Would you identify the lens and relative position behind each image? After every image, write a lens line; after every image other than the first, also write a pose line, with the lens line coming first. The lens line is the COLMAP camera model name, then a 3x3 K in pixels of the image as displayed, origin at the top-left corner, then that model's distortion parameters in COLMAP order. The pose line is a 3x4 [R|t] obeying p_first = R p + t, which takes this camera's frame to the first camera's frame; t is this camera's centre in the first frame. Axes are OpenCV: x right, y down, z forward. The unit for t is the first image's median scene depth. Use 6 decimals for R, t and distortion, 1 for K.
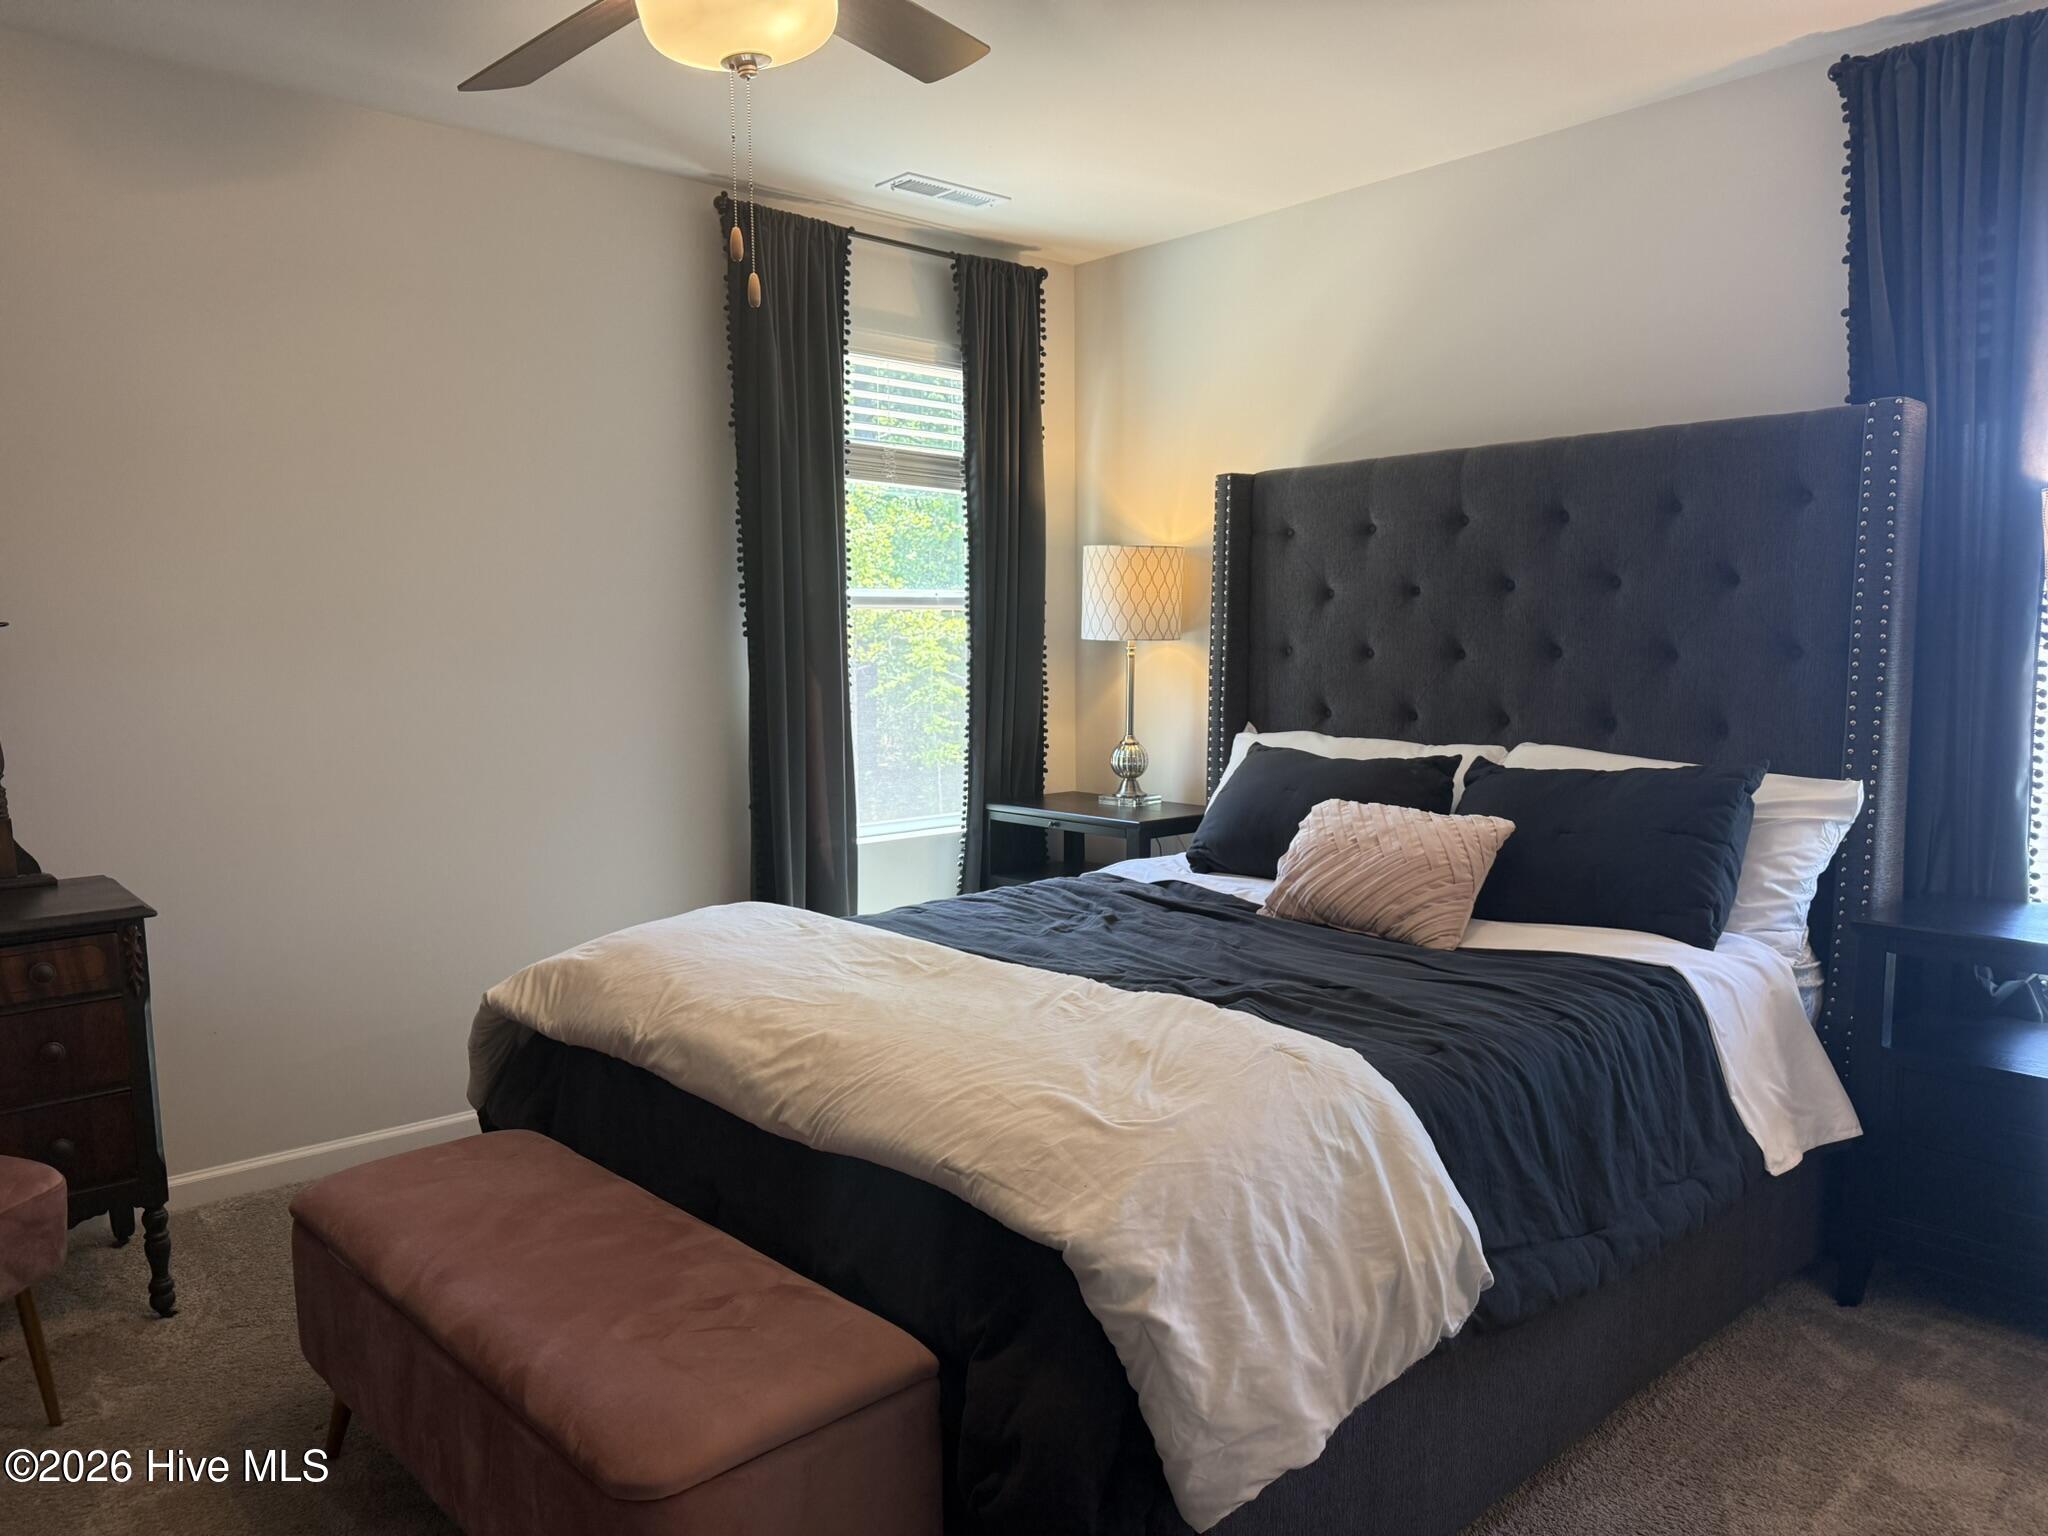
lens RADIAL K [[1444.7, 0, 1024.4], [0, 1444.7, 774.5], [0, 0, 1]] dist [0.040852, -0.051007]
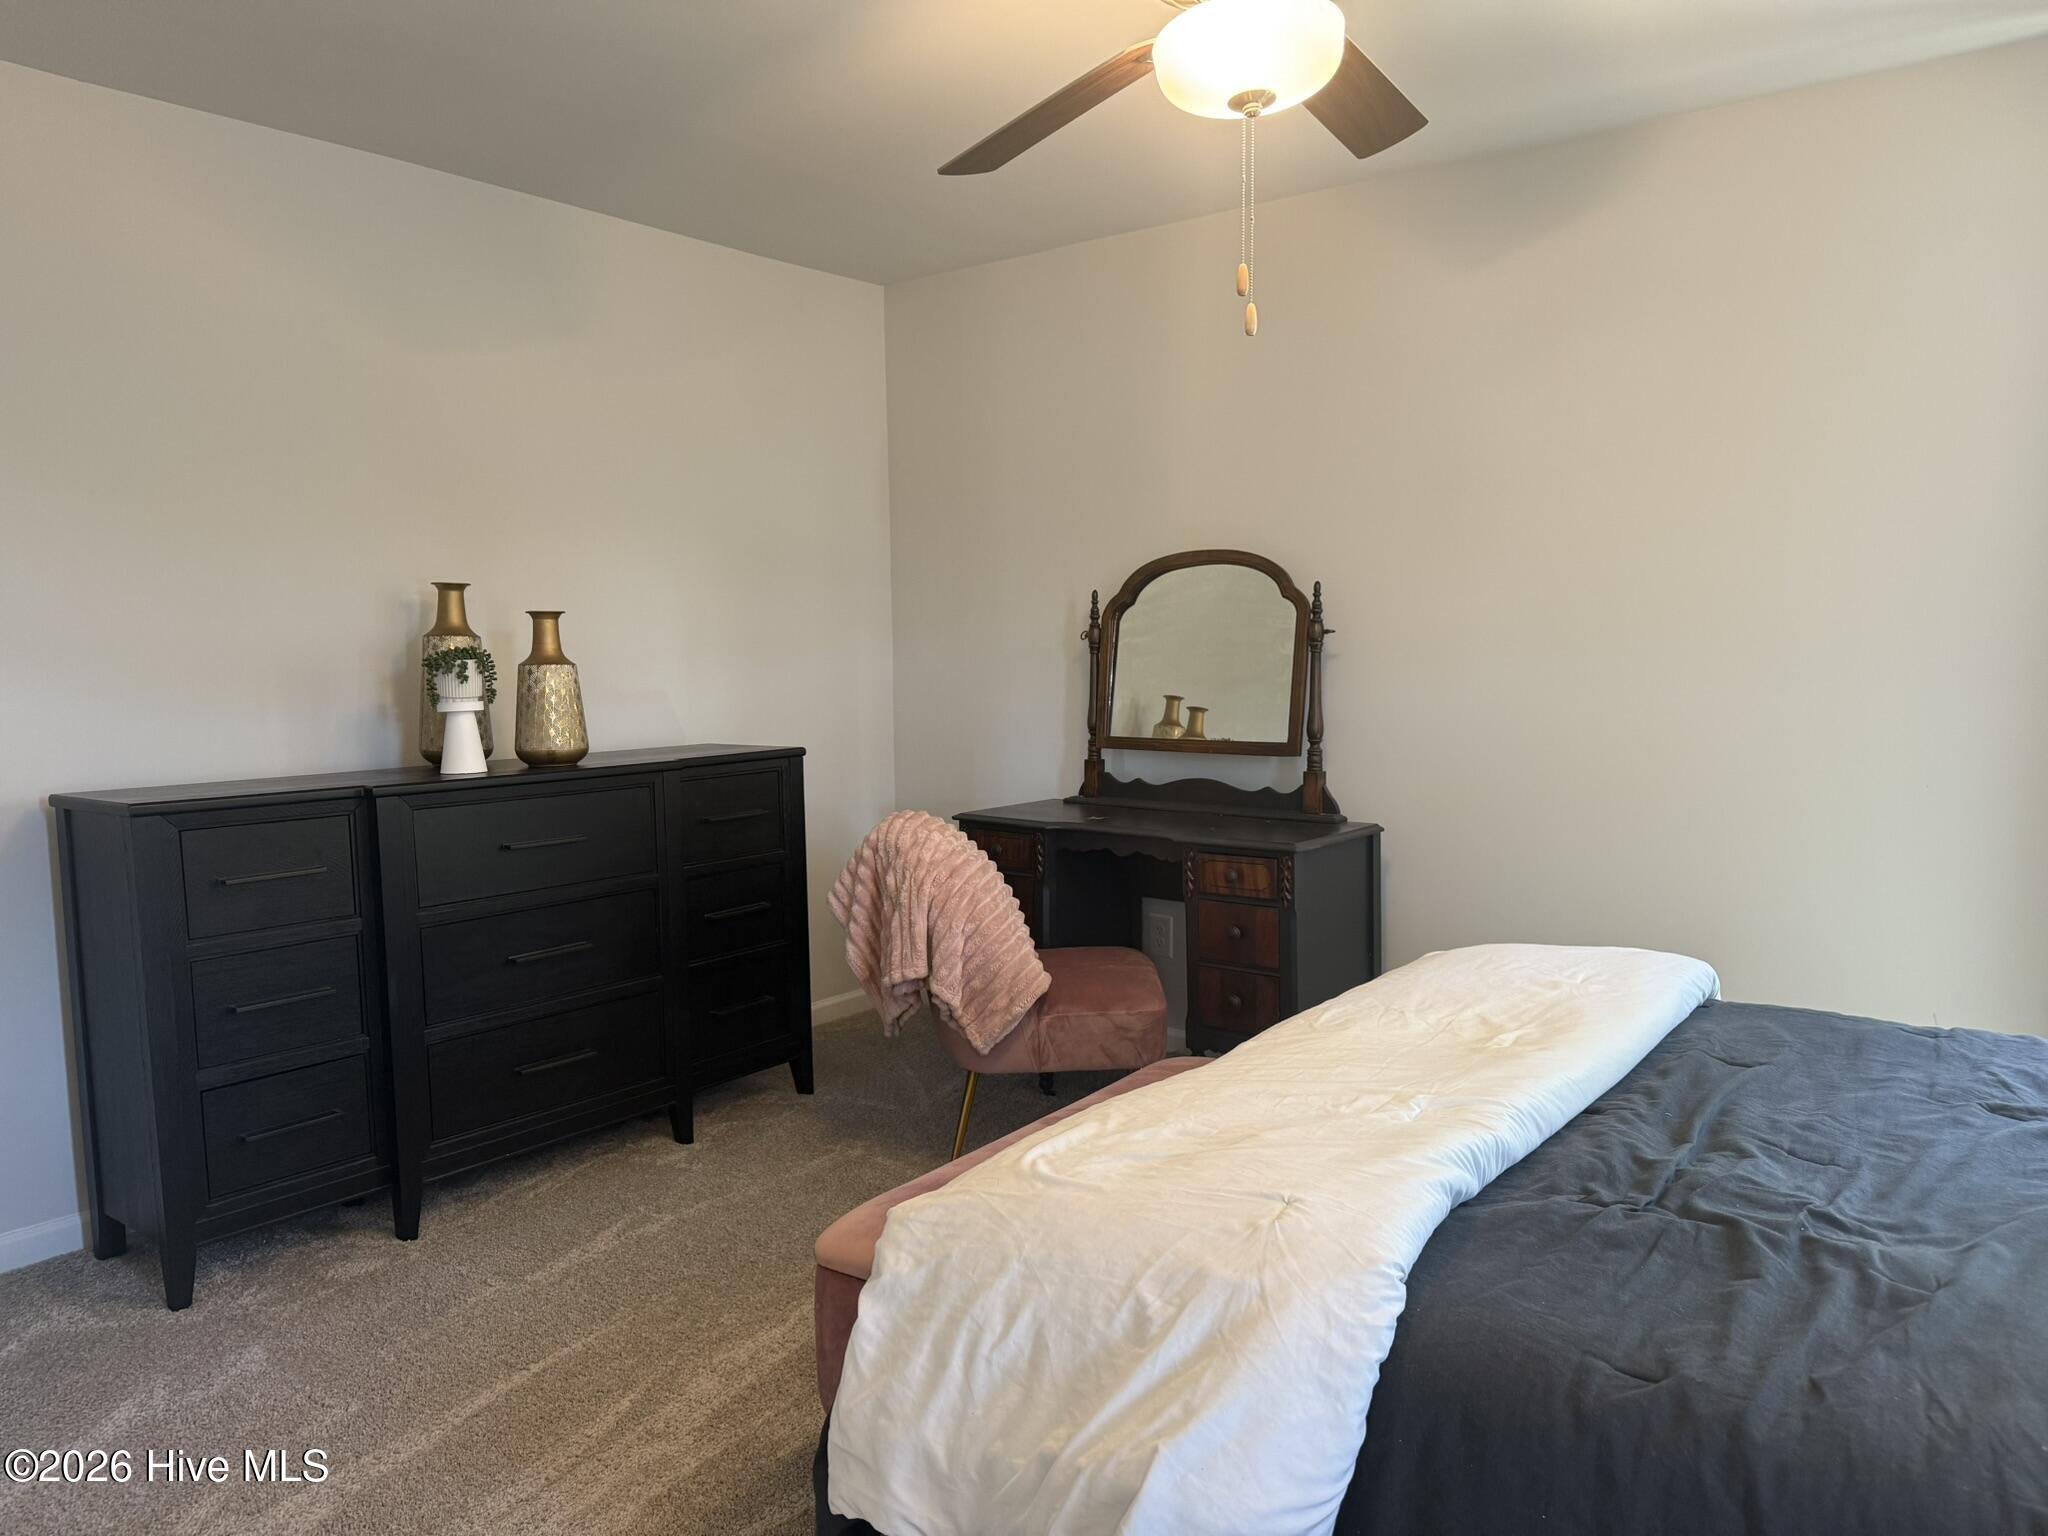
lens RADIAL K [[1444.7, 0, 1024.0], [0, 1444.7, 745.5], [0, 0, 1]] dist [0.040852, -0.051007]
pose [[0.184201, 0.082547, -0.979416, 0.778207], [-0.087264, 0.993906, 0.067356, -0.080954], [0.979007, 0.073061, 0.190282, 0.609298]]
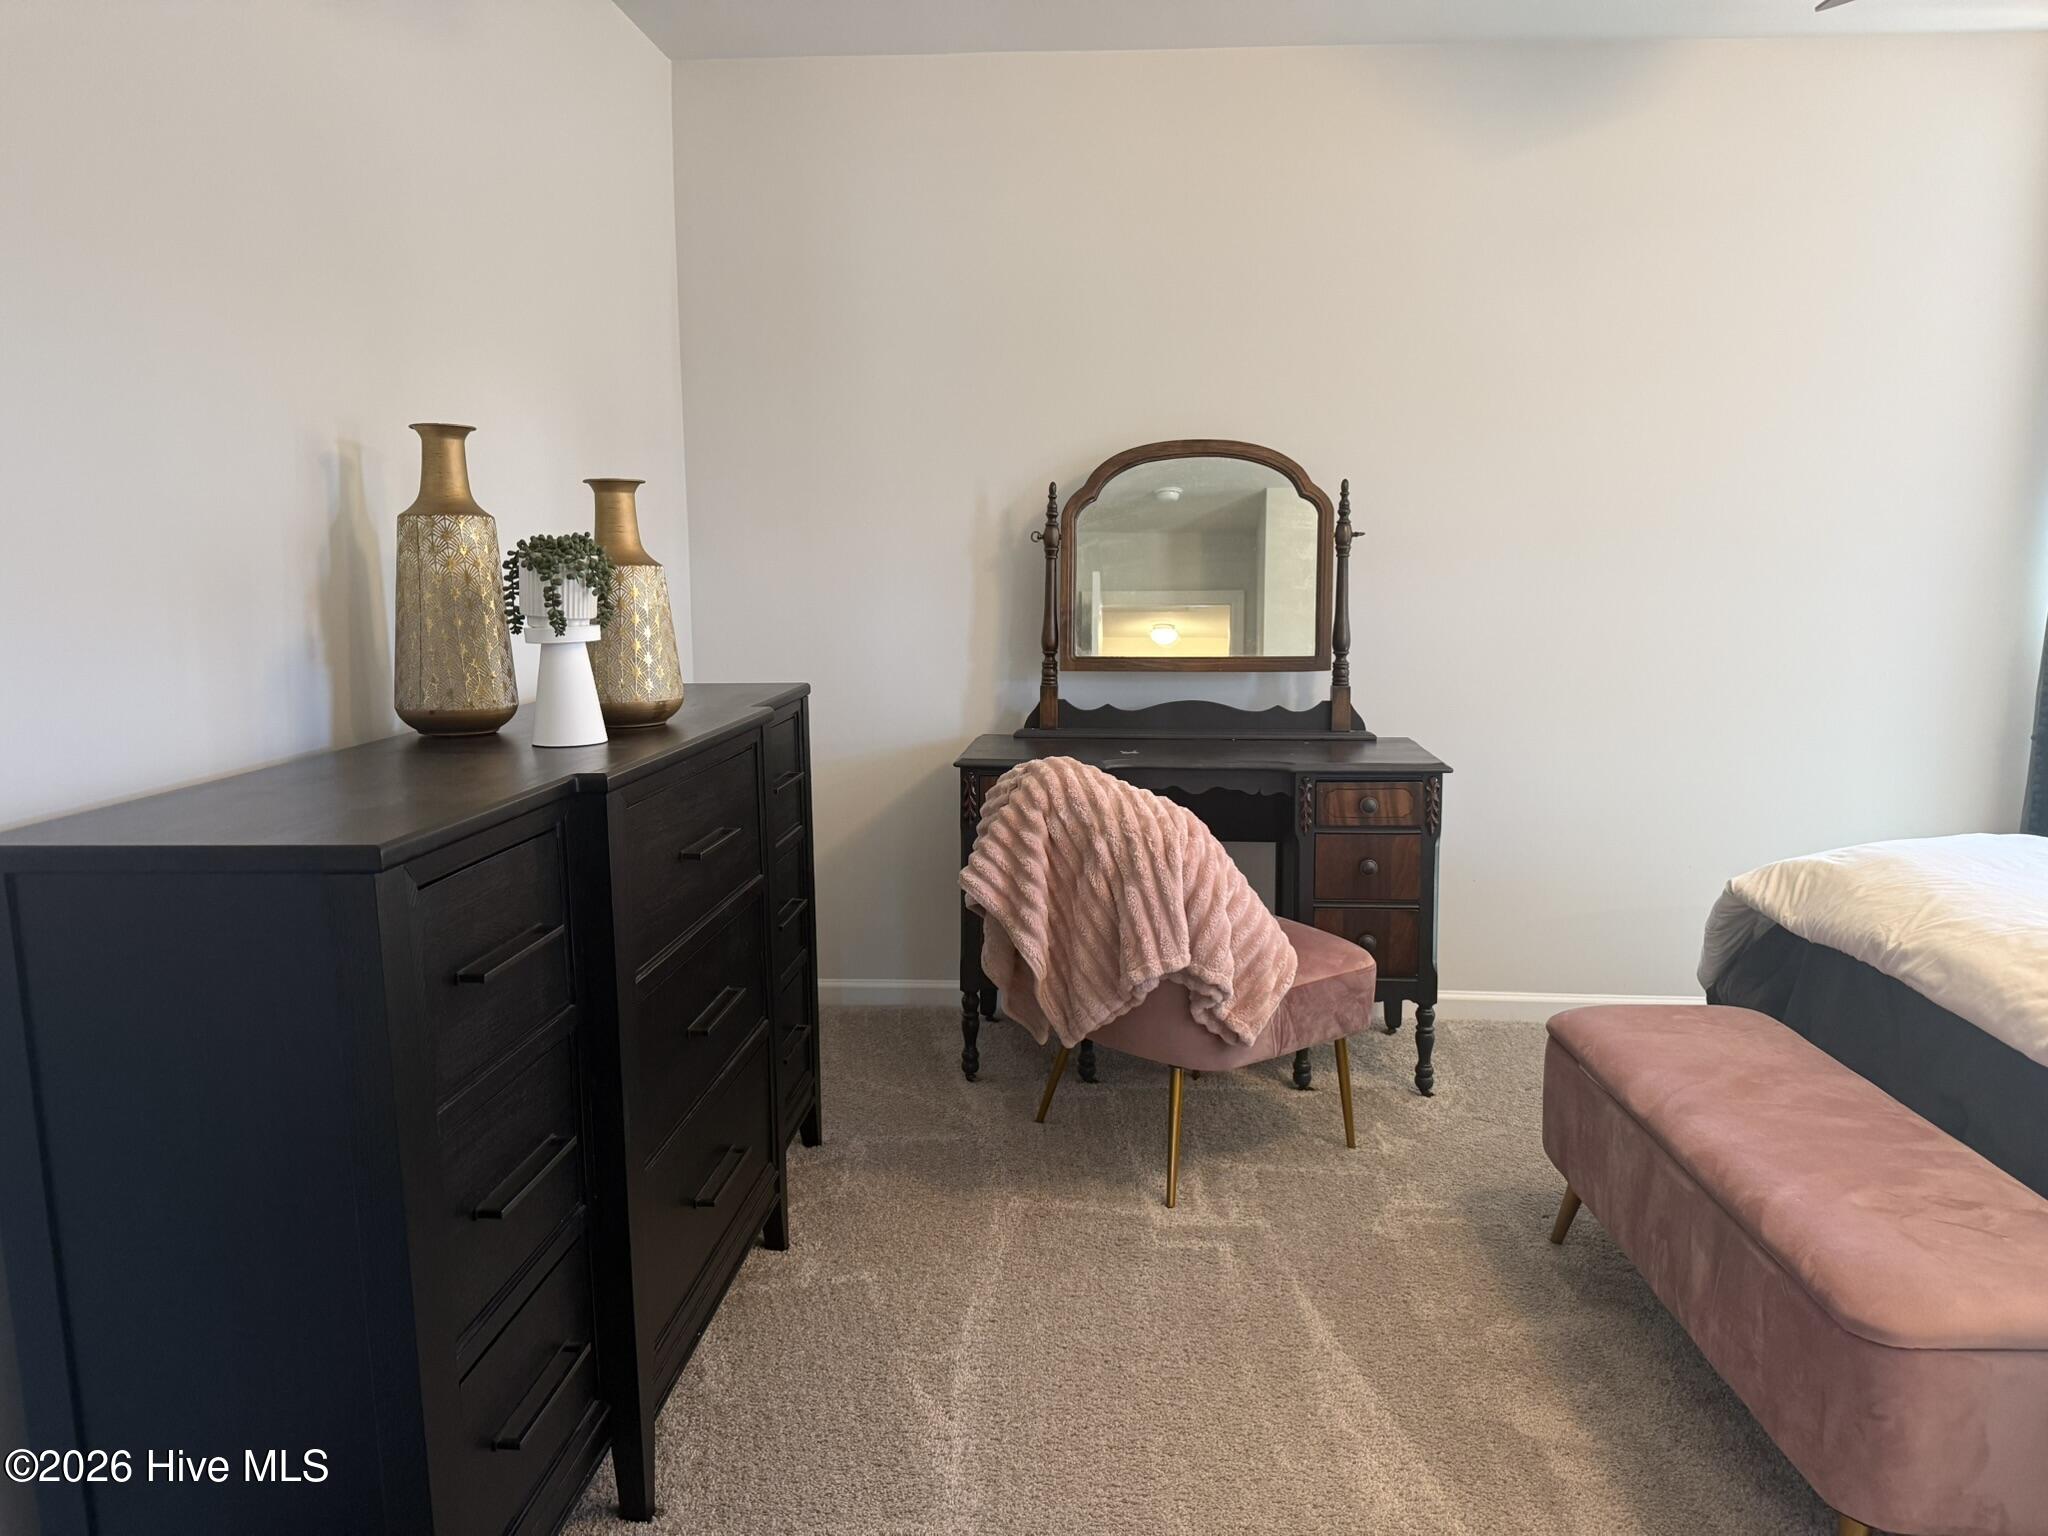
lens RADIAL K [[1444.7, 0, 1021.4], [0, 1444.7, 751.3], [0, 0, 1]] dist [0.040852, -0.051007]
pose [[0.704781, 0.108012, -0.701154, 0.002578], [-0.076546, 0.994150, 0.076206, 0.016945], [0.705283, -0.000038, 0.708926, -0.146852]]
